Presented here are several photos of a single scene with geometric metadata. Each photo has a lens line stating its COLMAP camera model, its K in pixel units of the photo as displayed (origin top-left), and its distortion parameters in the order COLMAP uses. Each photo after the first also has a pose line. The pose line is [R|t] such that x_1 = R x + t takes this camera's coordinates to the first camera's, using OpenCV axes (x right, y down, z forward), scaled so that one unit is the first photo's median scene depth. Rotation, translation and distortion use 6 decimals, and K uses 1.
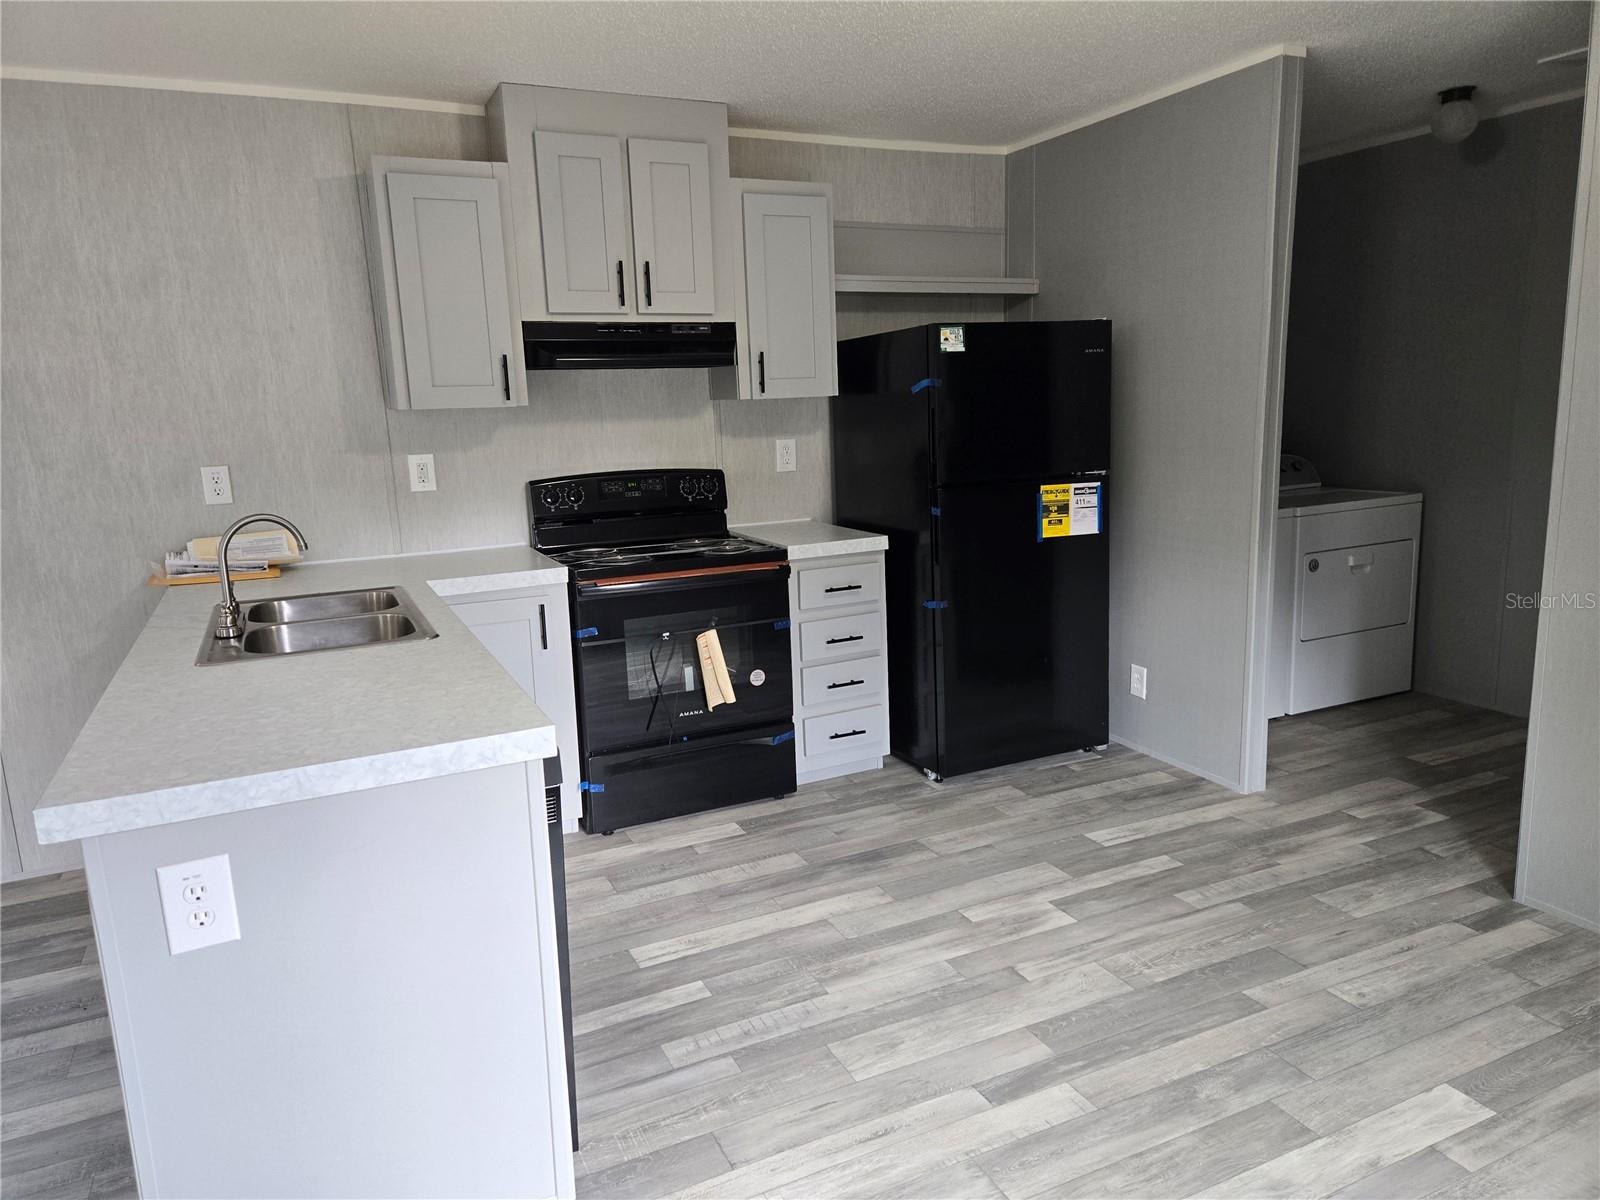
lens RADIAL K [[1061.0, 0, 794.1], [0, 1061.0, 599.1], [0, 0, 1]] dist [0.065357, -0.052439]
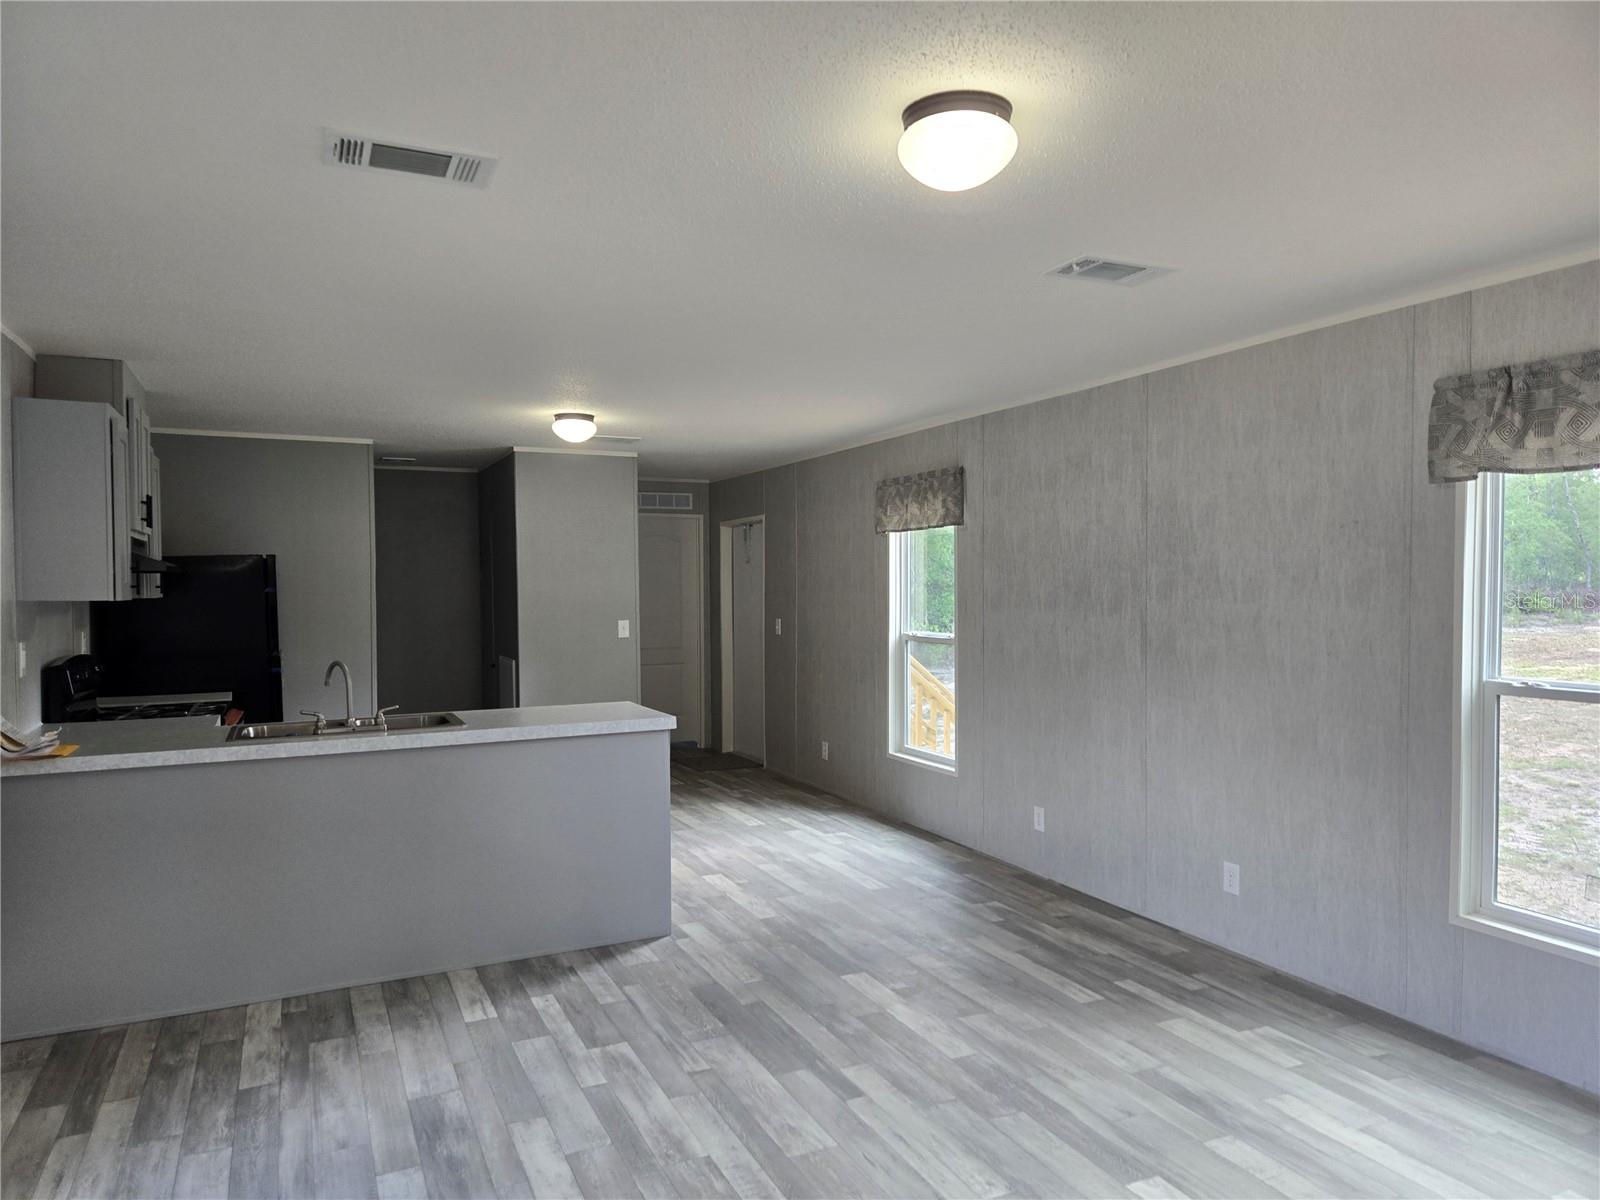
lens RADIAL K [[1061.0, 0, 798.7], [0, 1061.0, 567.4], [0, 0, 1]] dist [0.065357, -0.052439]
pose [[-0.005347, 0.051598, 0.998654, -0.774271], [0.192367, 0.980068, -0.049608, -0.095660], [-0.981309, 0.191843, -0.015166, 0.597045]]
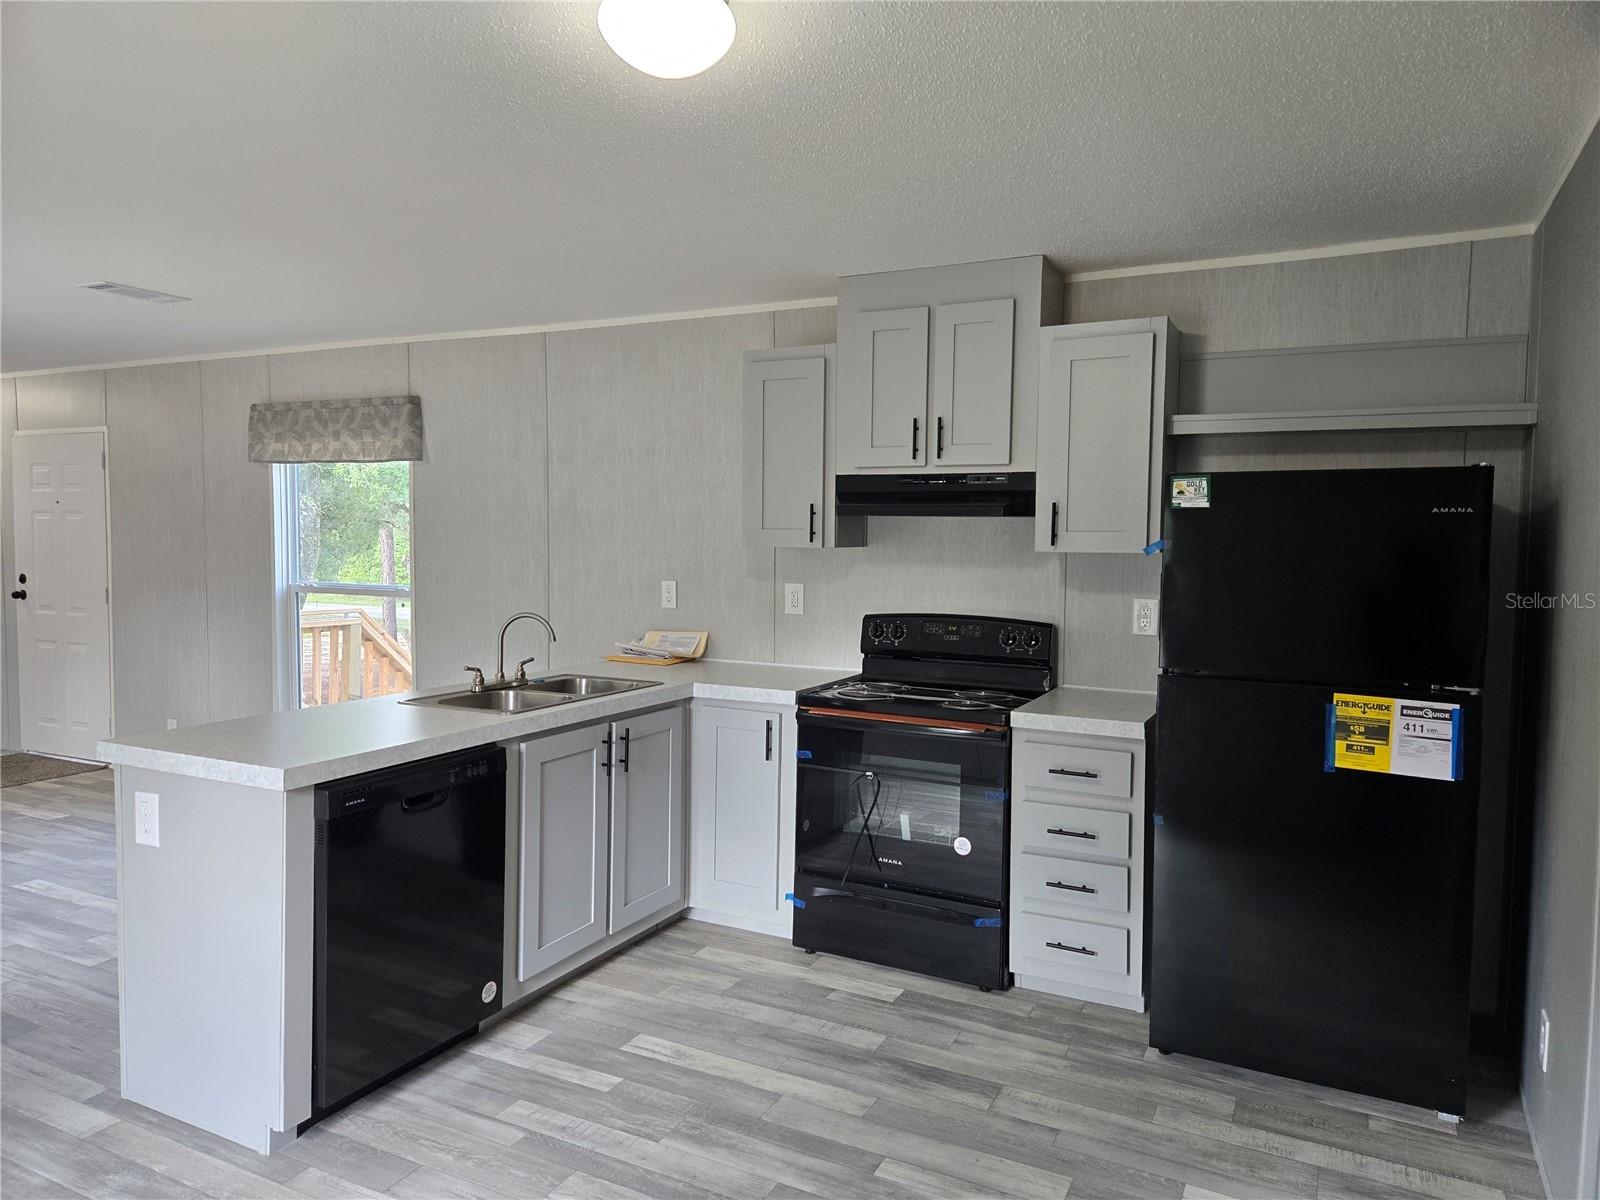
lens RADIAL K [[1061.0, 0, 812.2], [0, 1061.0, 592.9], [0, 0, 1]] dist [0.065357, -0.052439]
pose [[0.612927, 0.079220, -0.786158, 0.625804], [-0.185603, 0.981557, -0.045795, -0.078546], [0.768031, 0.173982, 0.616327, 0.301337]]
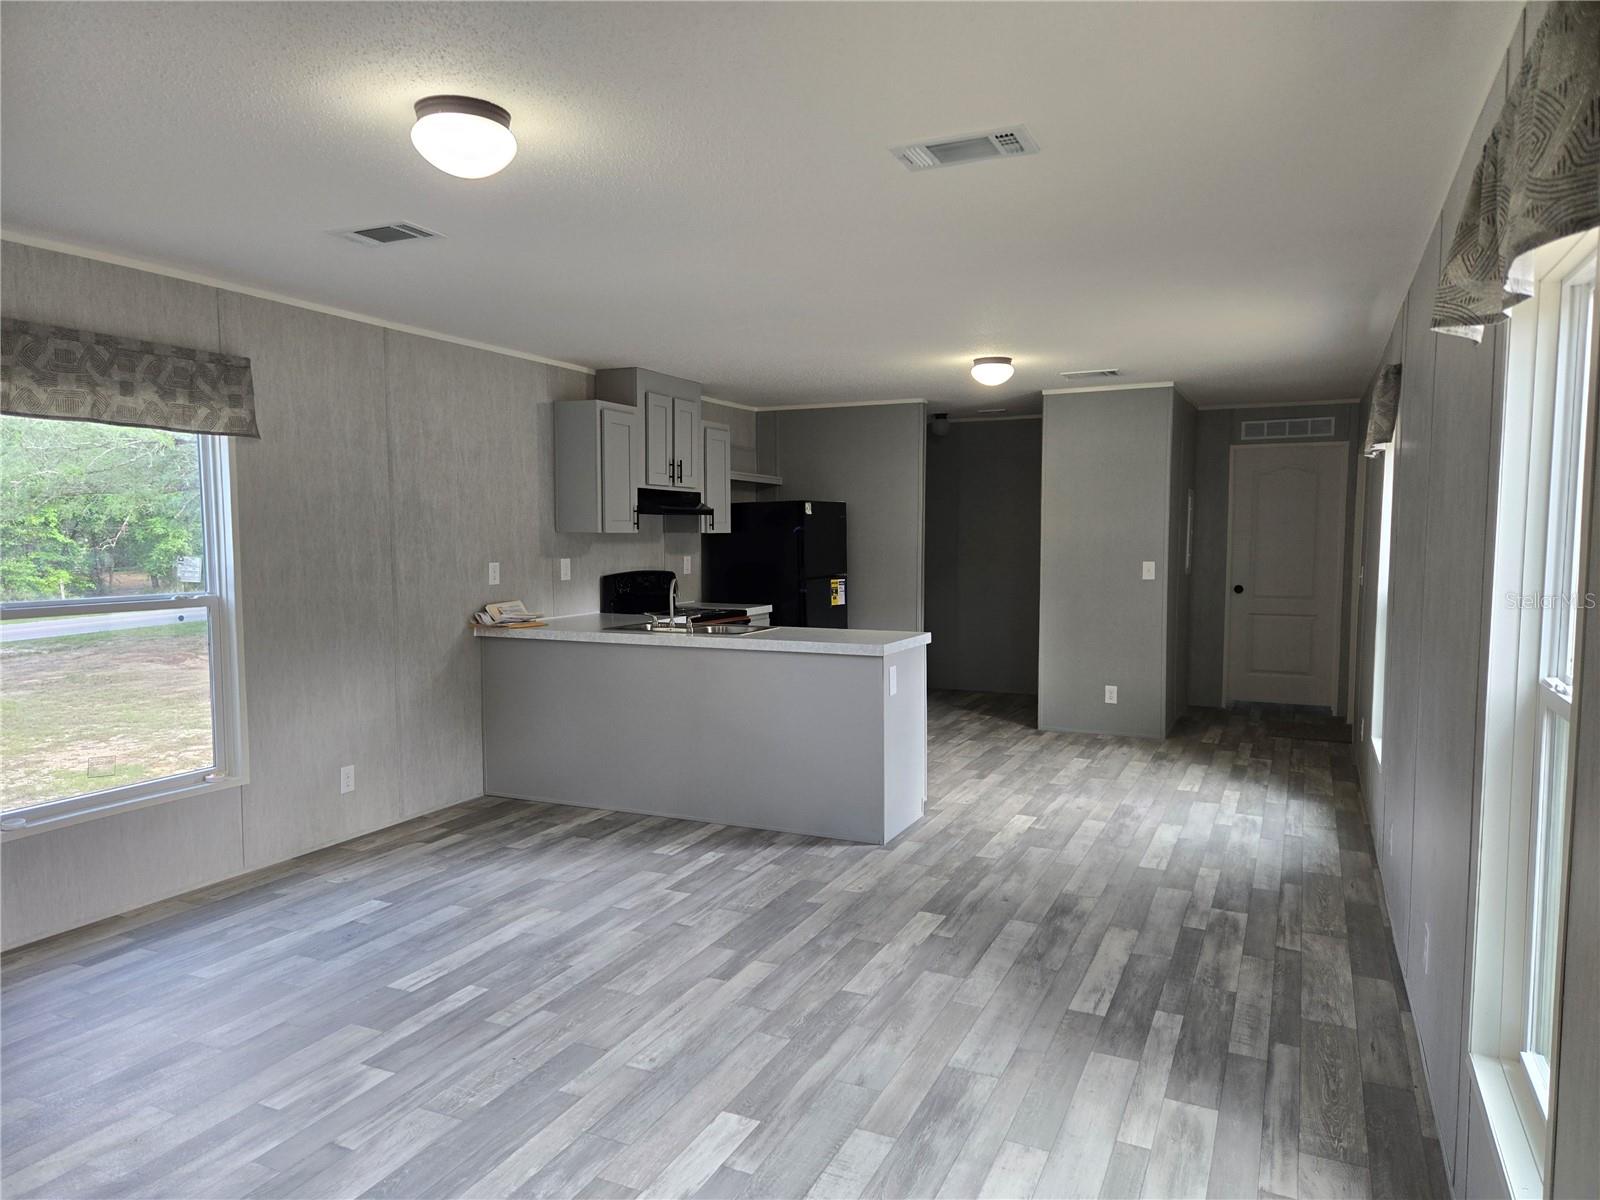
lens RADIAL K [[1061.0, 0, 798.4], [0, 1061.0, 604.0], [0, 0, 1]] dist [0.065357, -0.052439]
pose [[0.766926, -0.009334, 0.641668, -0.451010], [0.094409, 0.990656, -0.098428, 0.054577], [-0.634753, 0.136066, 0.760641, -0.204505]]
